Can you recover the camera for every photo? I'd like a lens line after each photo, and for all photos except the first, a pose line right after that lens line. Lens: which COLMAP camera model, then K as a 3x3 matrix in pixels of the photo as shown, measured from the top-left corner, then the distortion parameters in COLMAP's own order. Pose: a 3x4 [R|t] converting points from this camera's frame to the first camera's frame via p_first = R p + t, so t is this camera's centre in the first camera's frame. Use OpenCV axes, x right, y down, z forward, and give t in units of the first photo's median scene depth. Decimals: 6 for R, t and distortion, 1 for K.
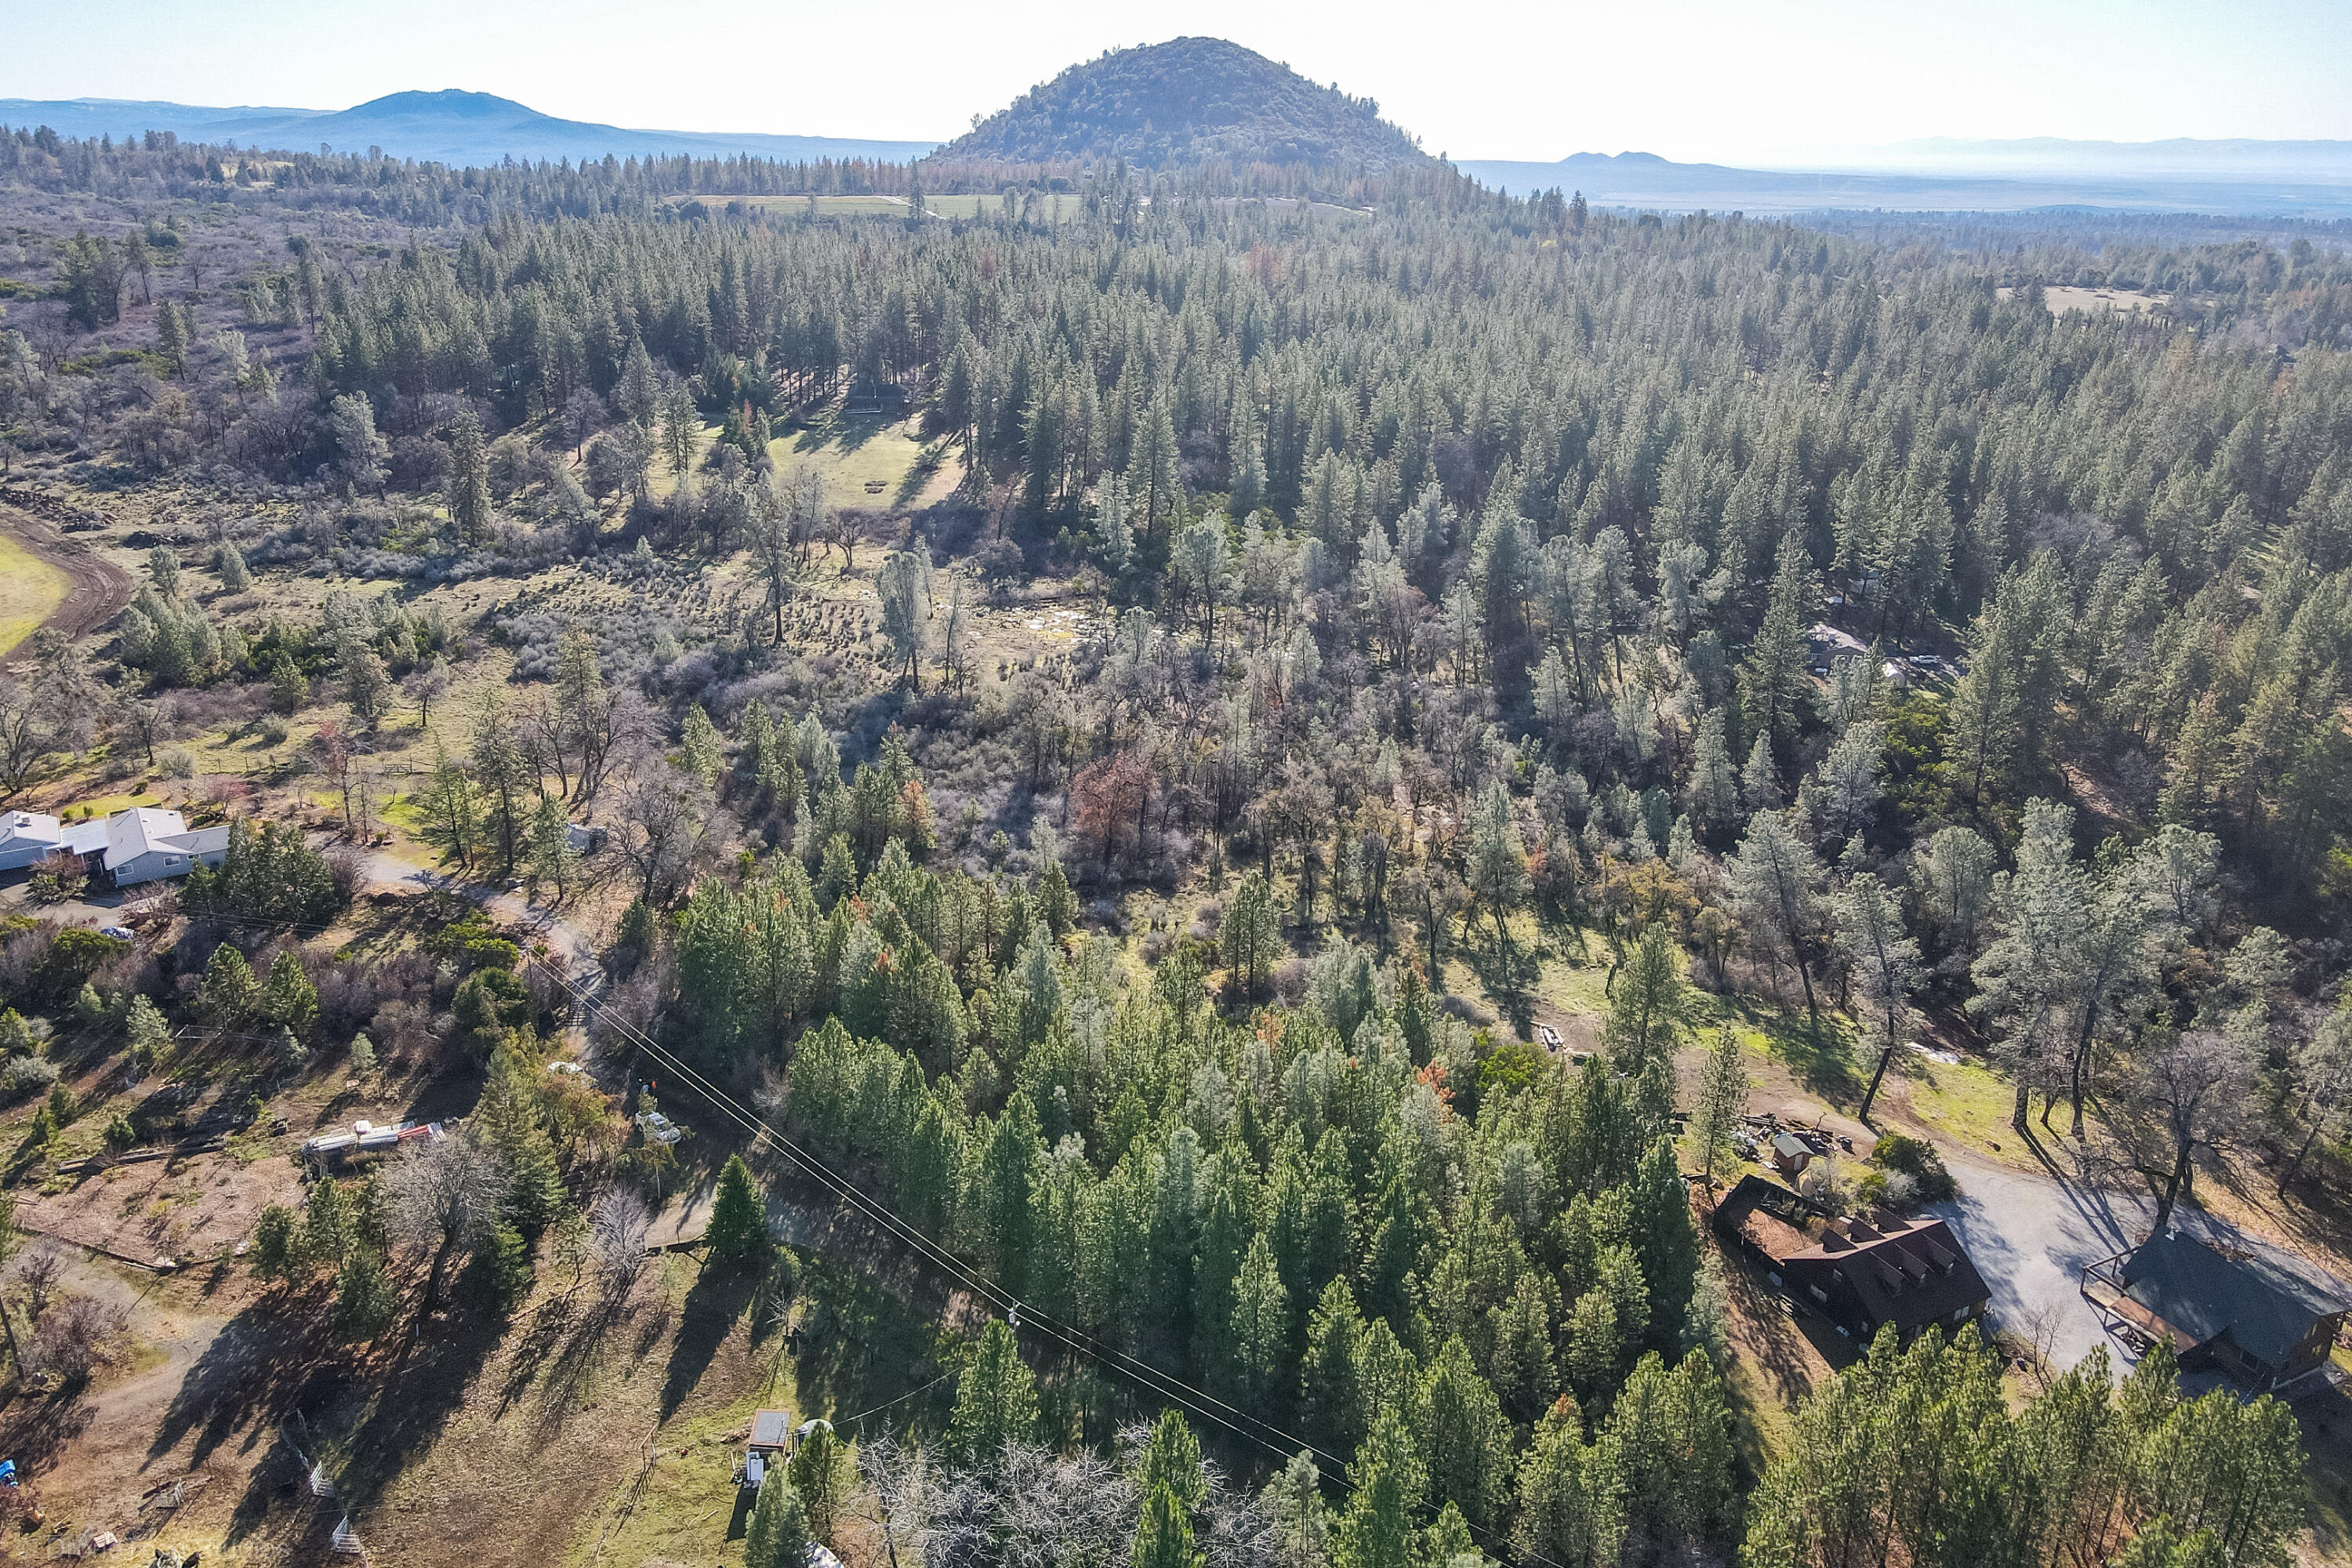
lens RADIAL K [[1733.2, 0, 1174.7], [0, 1733.2, 737.5], [0, 0, 1]] dist [0.004076, 0.039712]
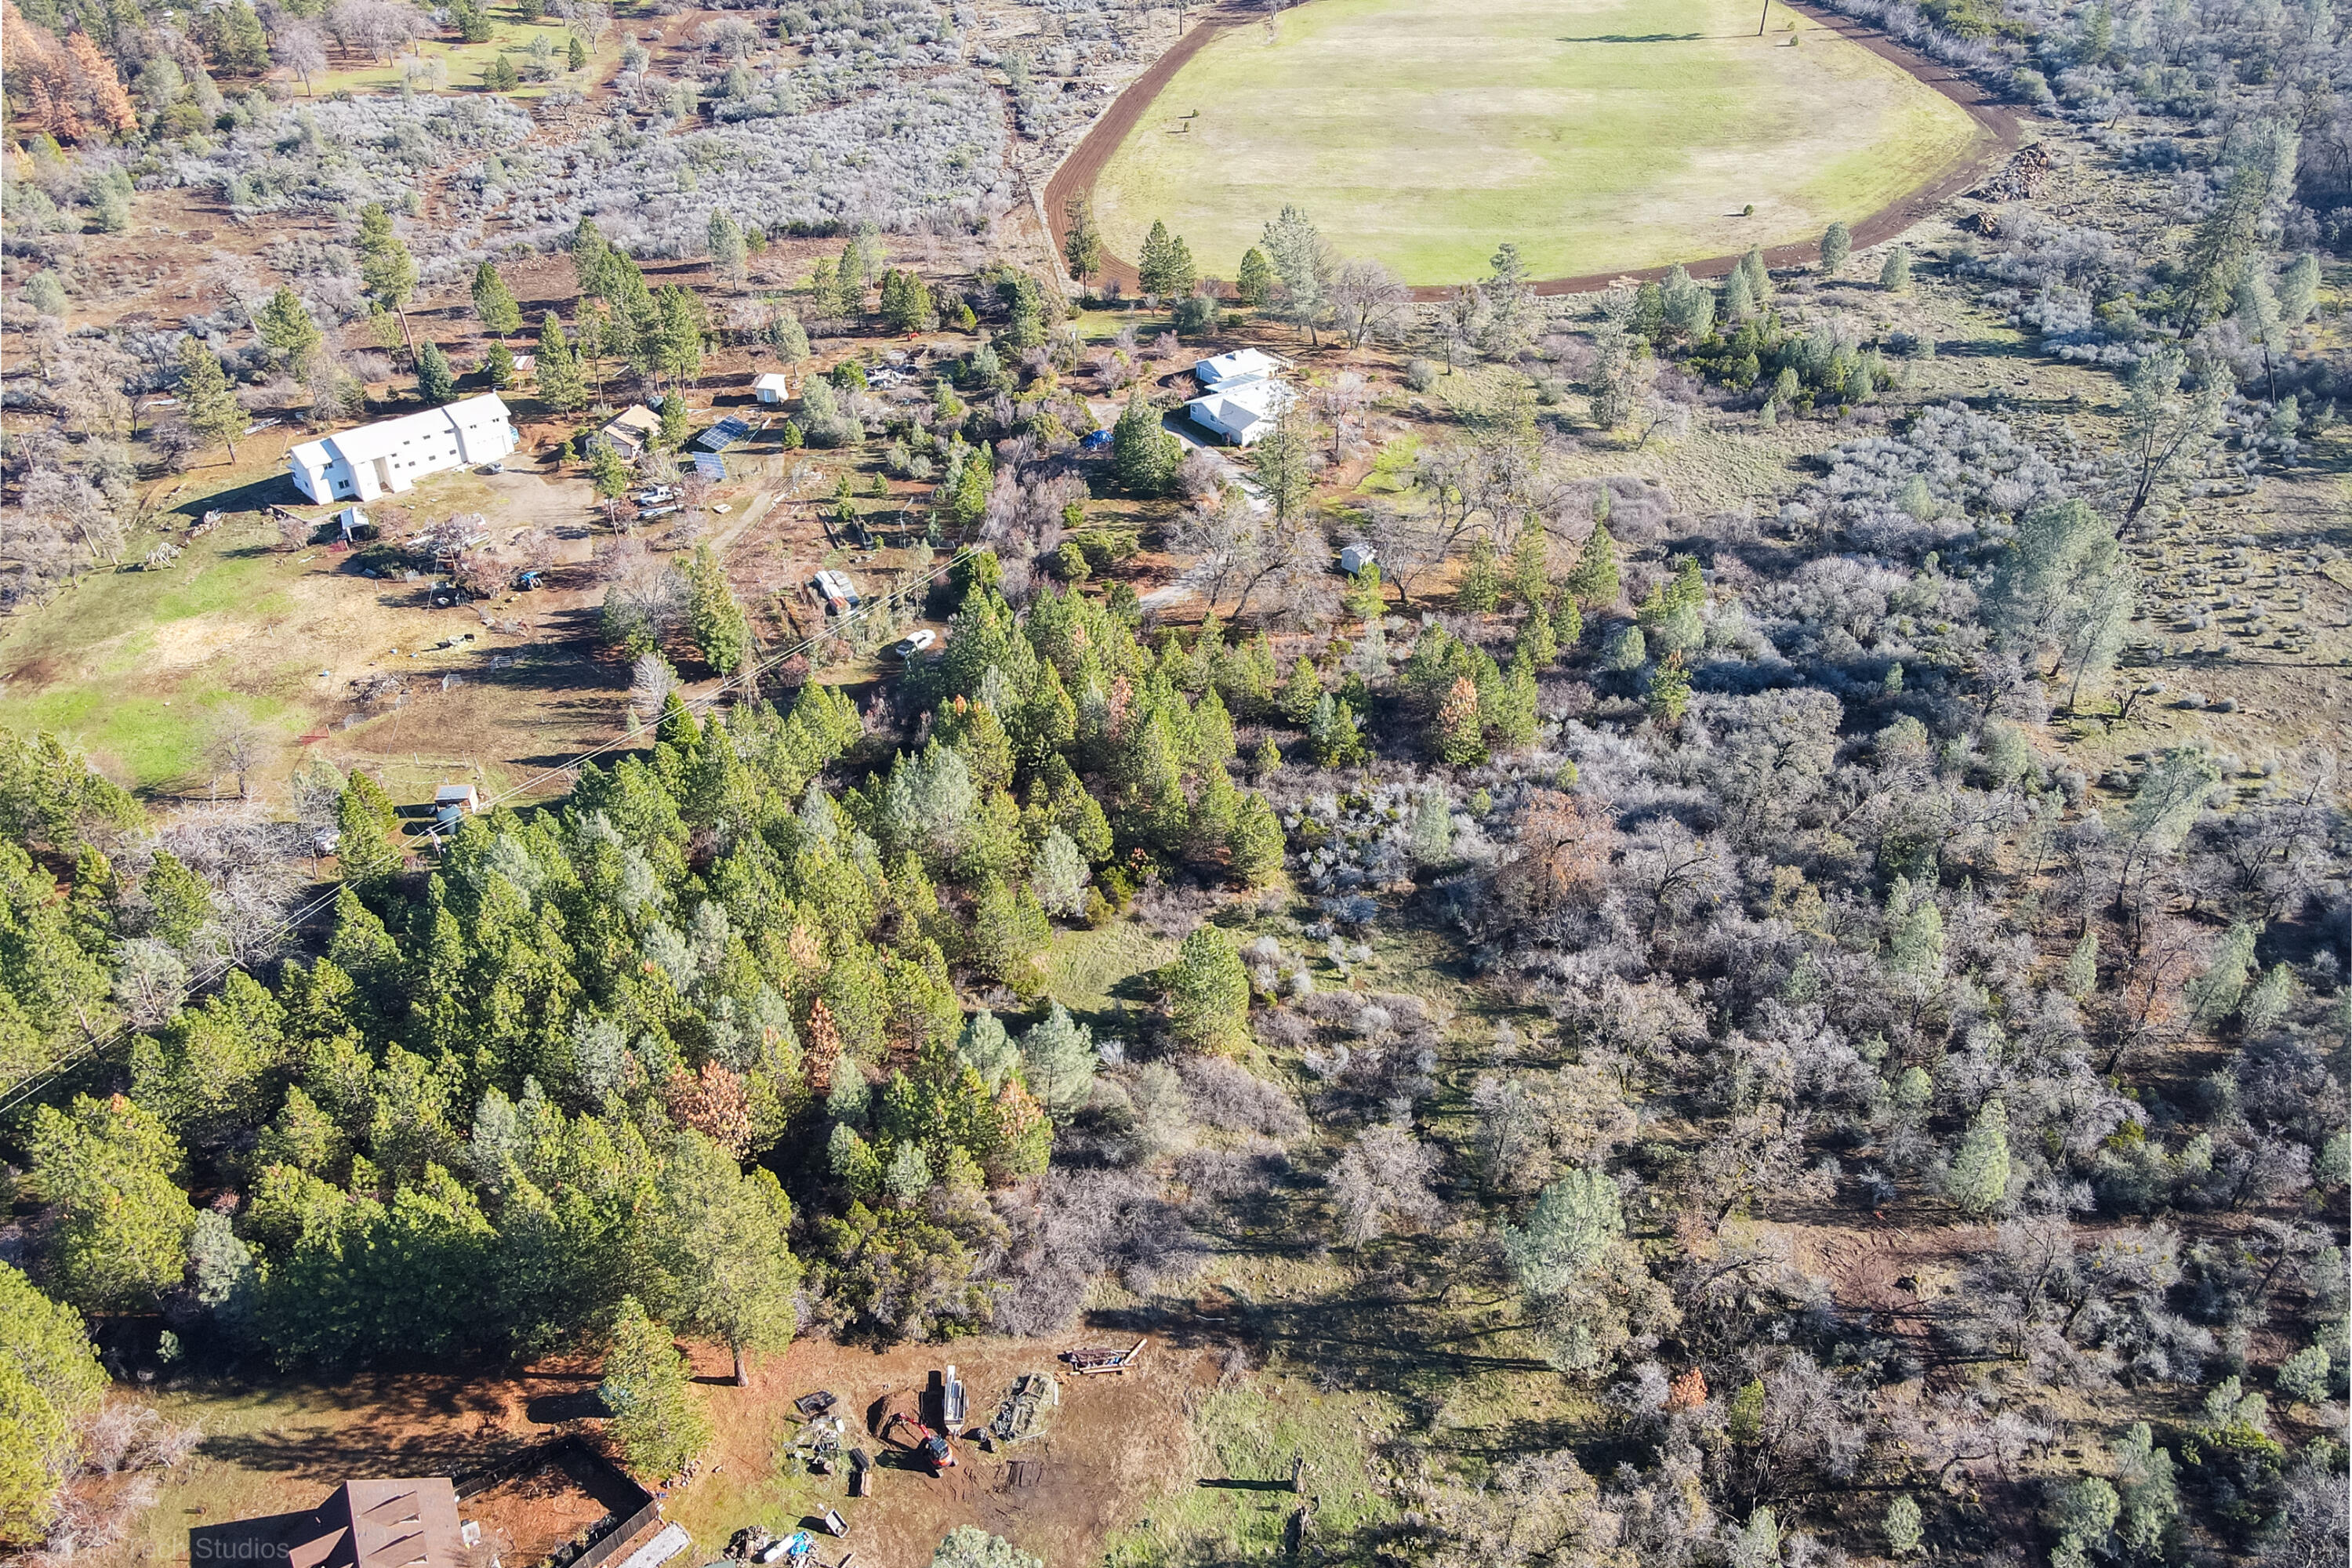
lens RADIAL K [[1708.2, 0, 1176.6], [0, 1708.2, 781.4], [0, 0, 1]] dist [0.010994, 0.008523]
pose [[0.029319, 0.538256, -0.842271, 0.585195], [-0.322402, 0.802692, 0.501740, -0.314846], [0.946149, 0.256839, 0.197069, 0.742864]]
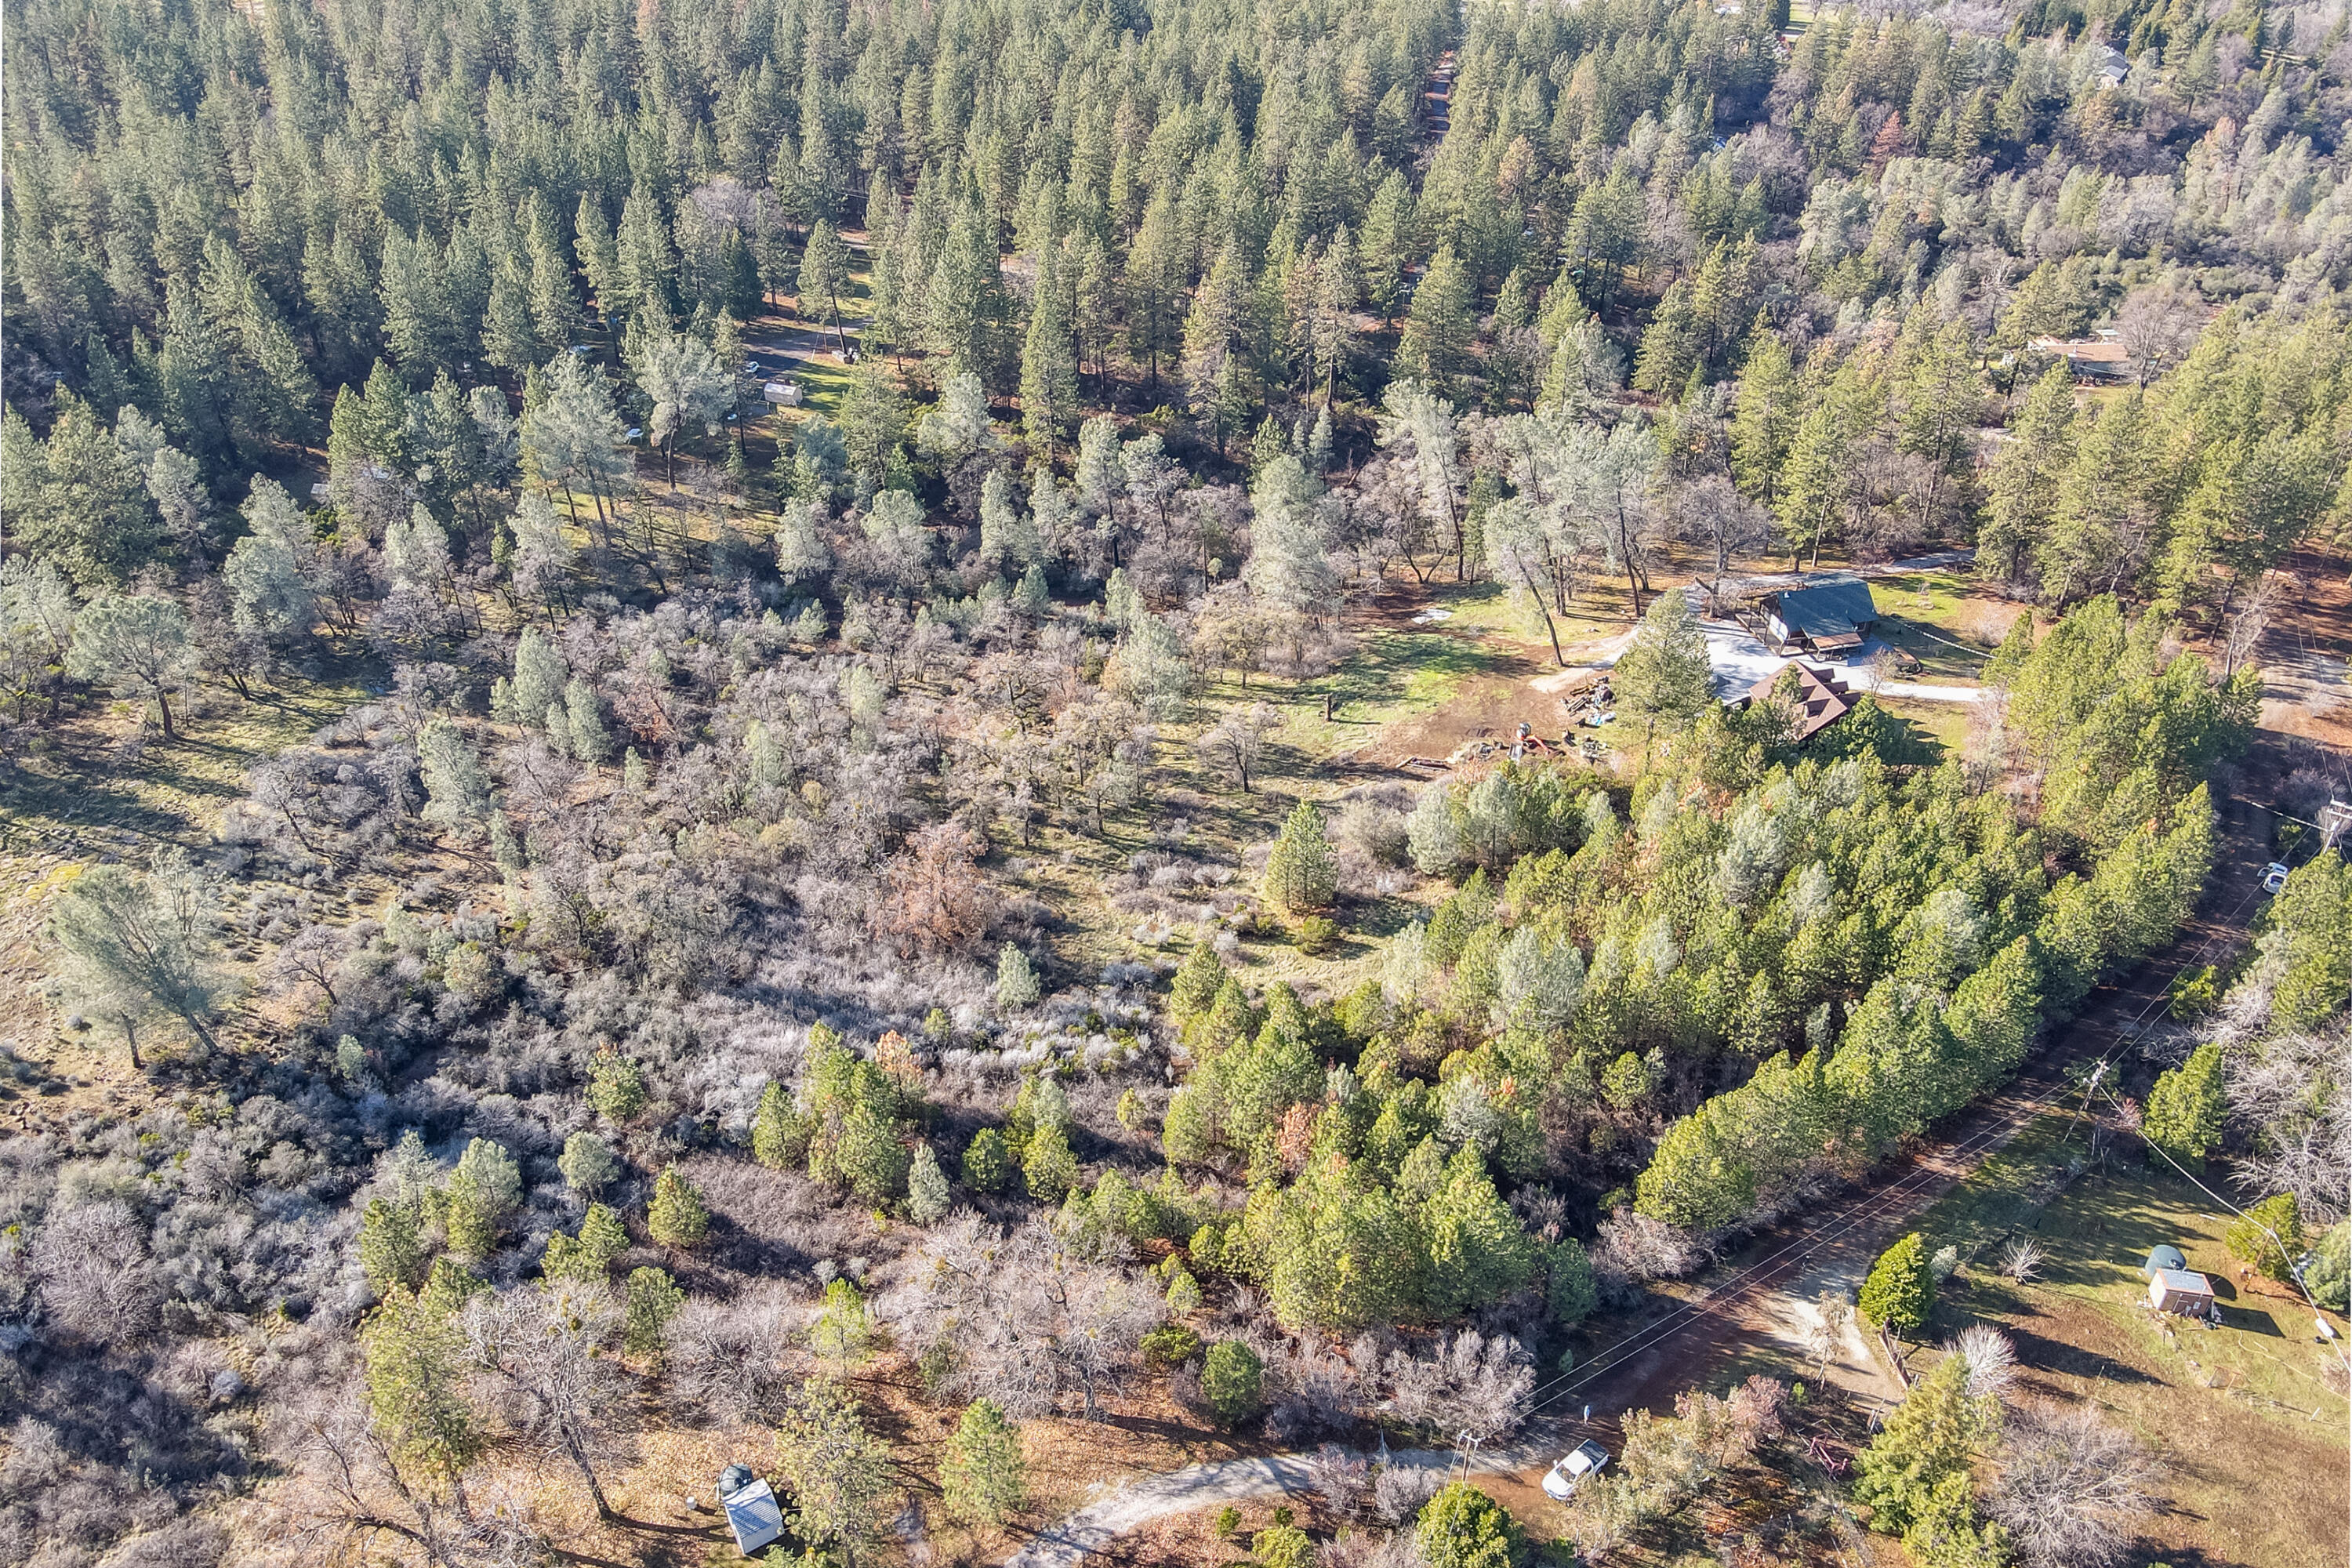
lens RADIAL K [[1726.8, 0, 1175.3], [0, 1726.8, 786.1], [0, 0, 1]] dist [0.011743, 0.006788]
pose [[0.241373, -0.563678, 0.789941, -0.629526], [0.335050, 0.812360, 0.477298, -0.356040], [-0.910758, 0.149462, 0.384942, 0.638744]]
